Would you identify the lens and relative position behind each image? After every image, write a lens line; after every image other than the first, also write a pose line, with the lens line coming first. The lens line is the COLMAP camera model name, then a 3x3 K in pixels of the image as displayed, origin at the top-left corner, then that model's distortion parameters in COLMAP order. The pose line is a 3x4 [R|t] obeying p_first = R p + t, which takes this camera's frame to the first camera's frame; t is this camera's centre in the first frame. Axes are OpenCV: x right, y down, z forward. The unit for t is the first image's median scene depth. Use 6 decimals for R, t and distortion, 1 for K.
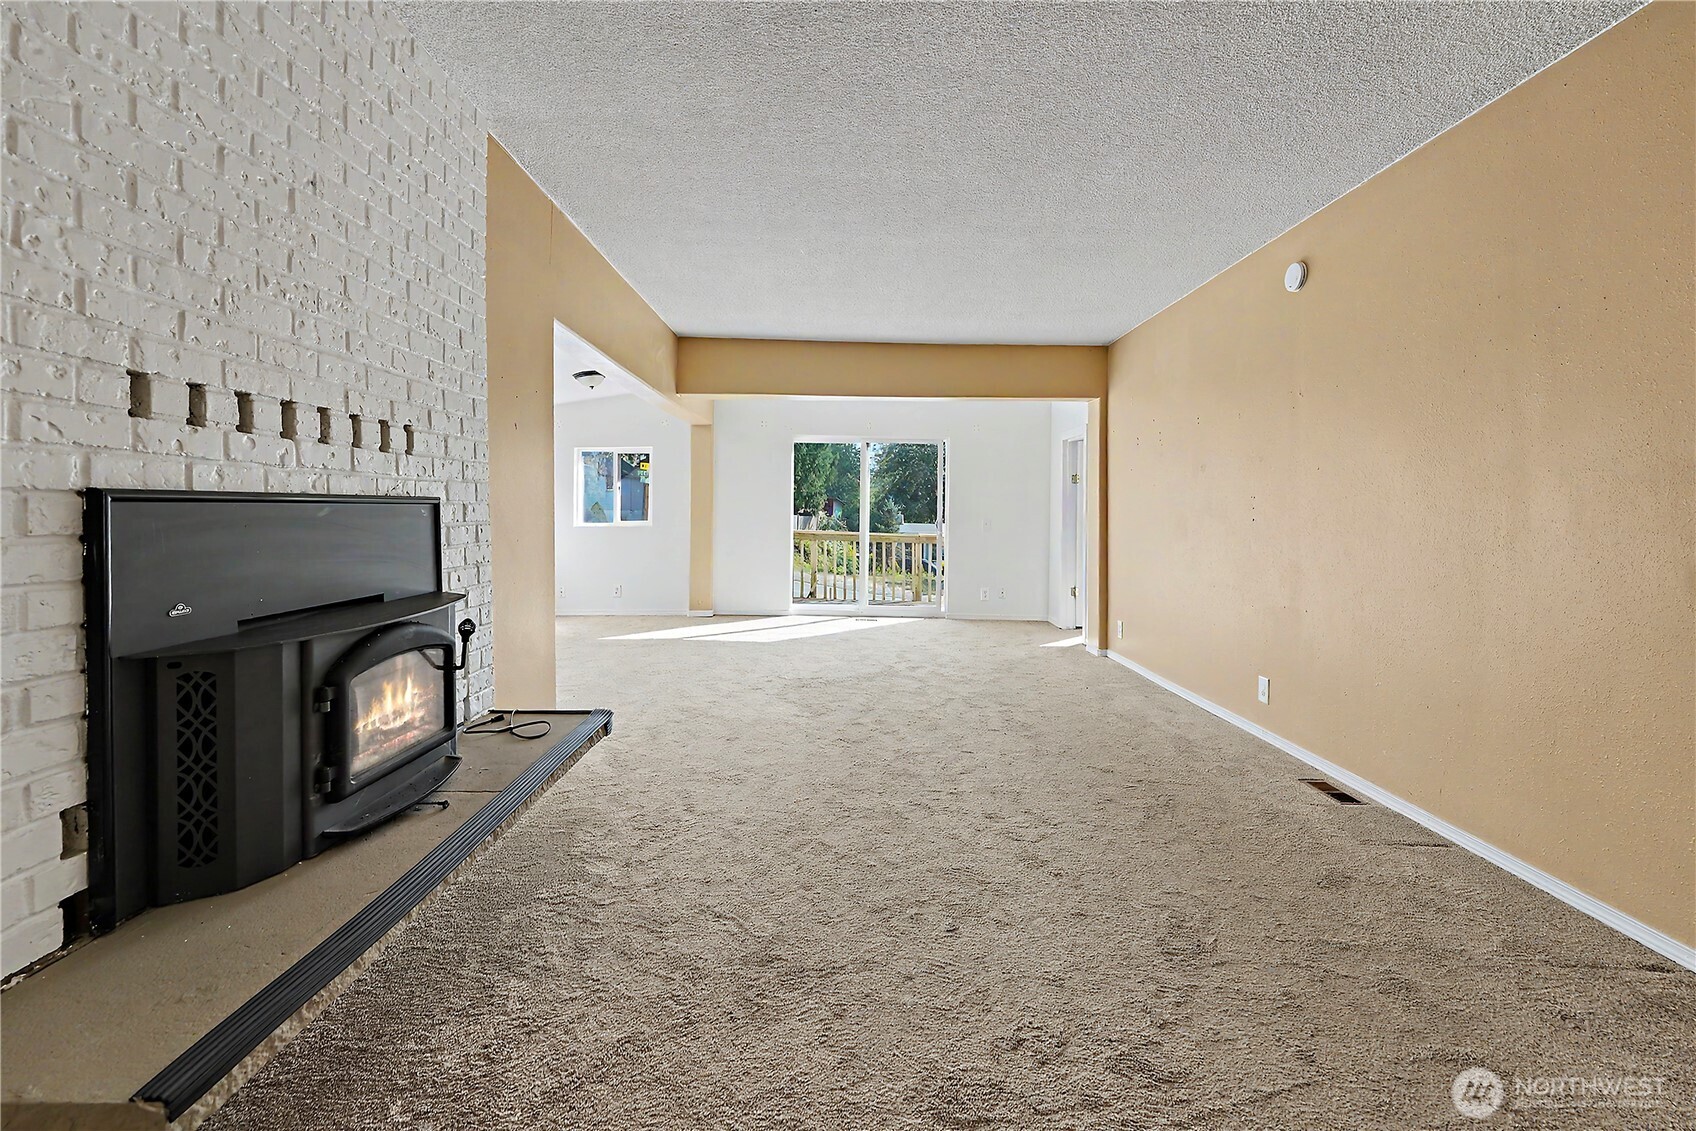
lens RADIAL K [[721.5, 0, 847.9], [0, 721.5, 528.2], [0, 0, 1]] dist [0.001695, 0.000318]
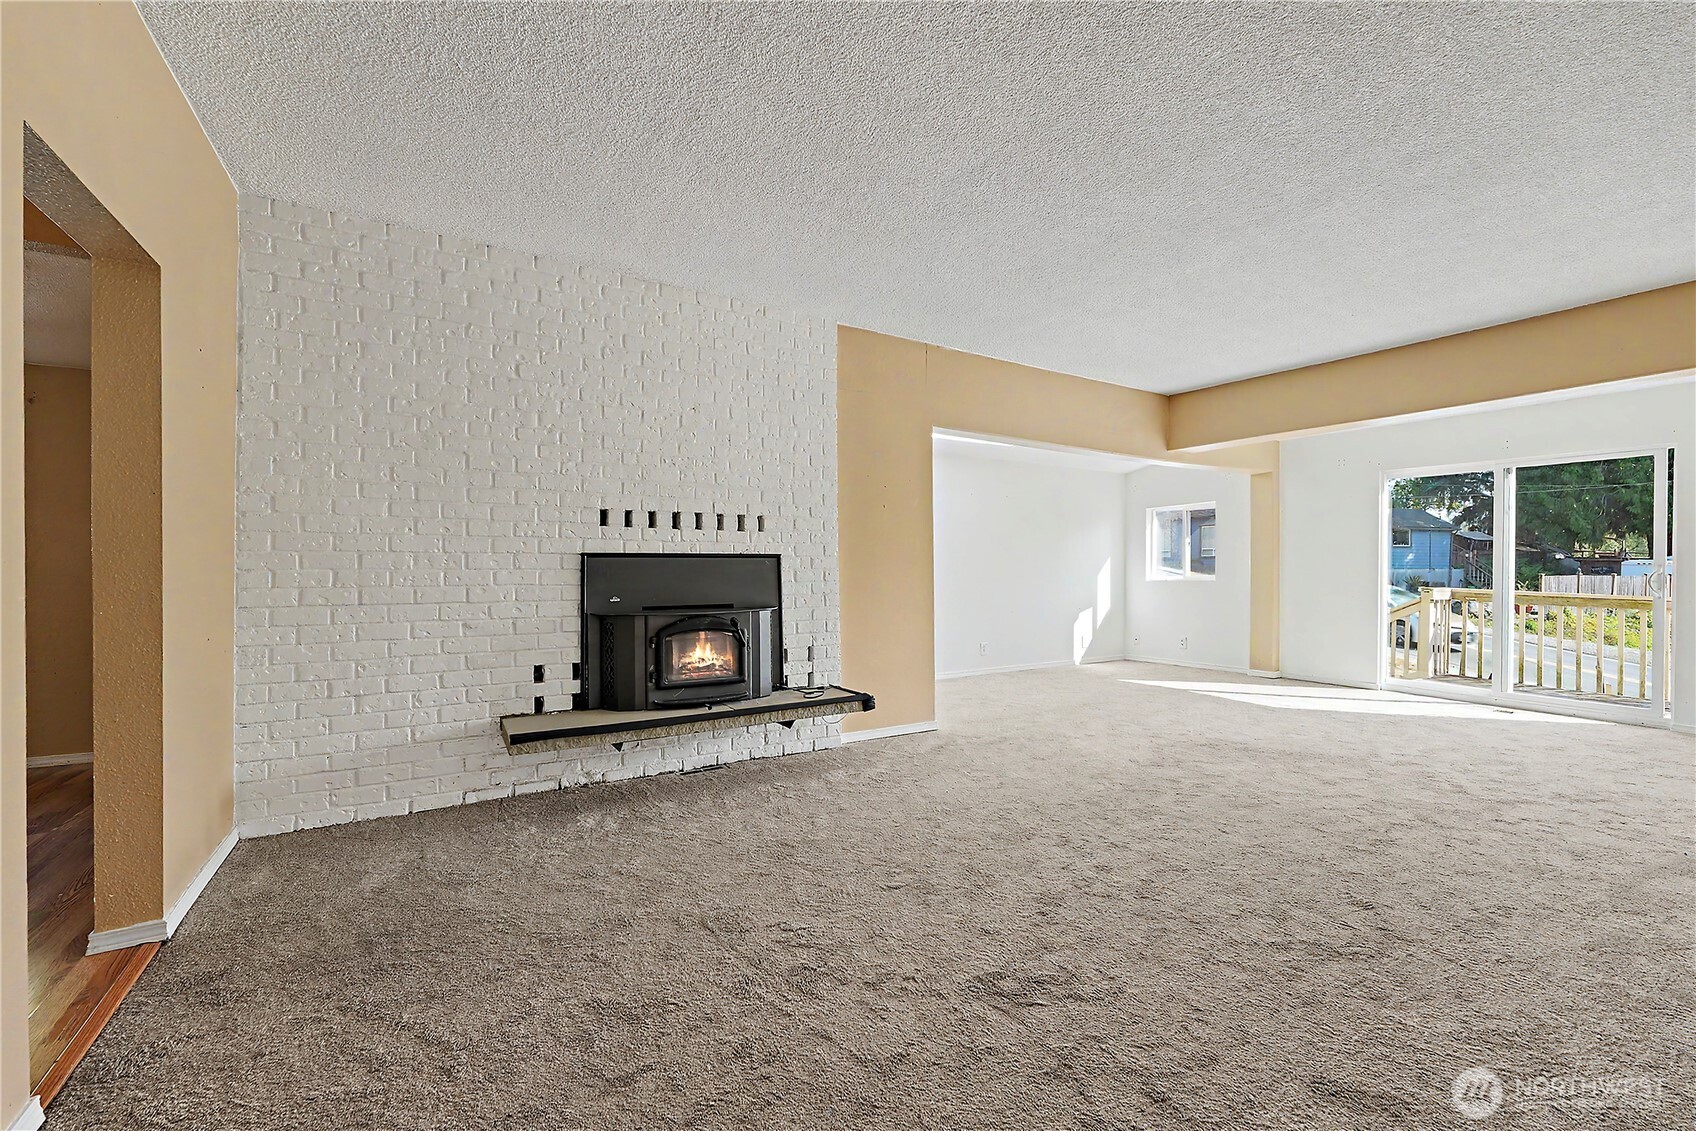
lens RADIAL K [[689.0, 0, 850.9], [0, 689.0, 579.9], [0, 0, 1]] dist [-0.002399, -0.000116]
pose [[0.509289, 0.003317, -0.860589, 1.122617], [-0.013438, 0.999901, -0.004099, 0.029729], [0.860490, 0.013652, 0.509284, 0.322127]]
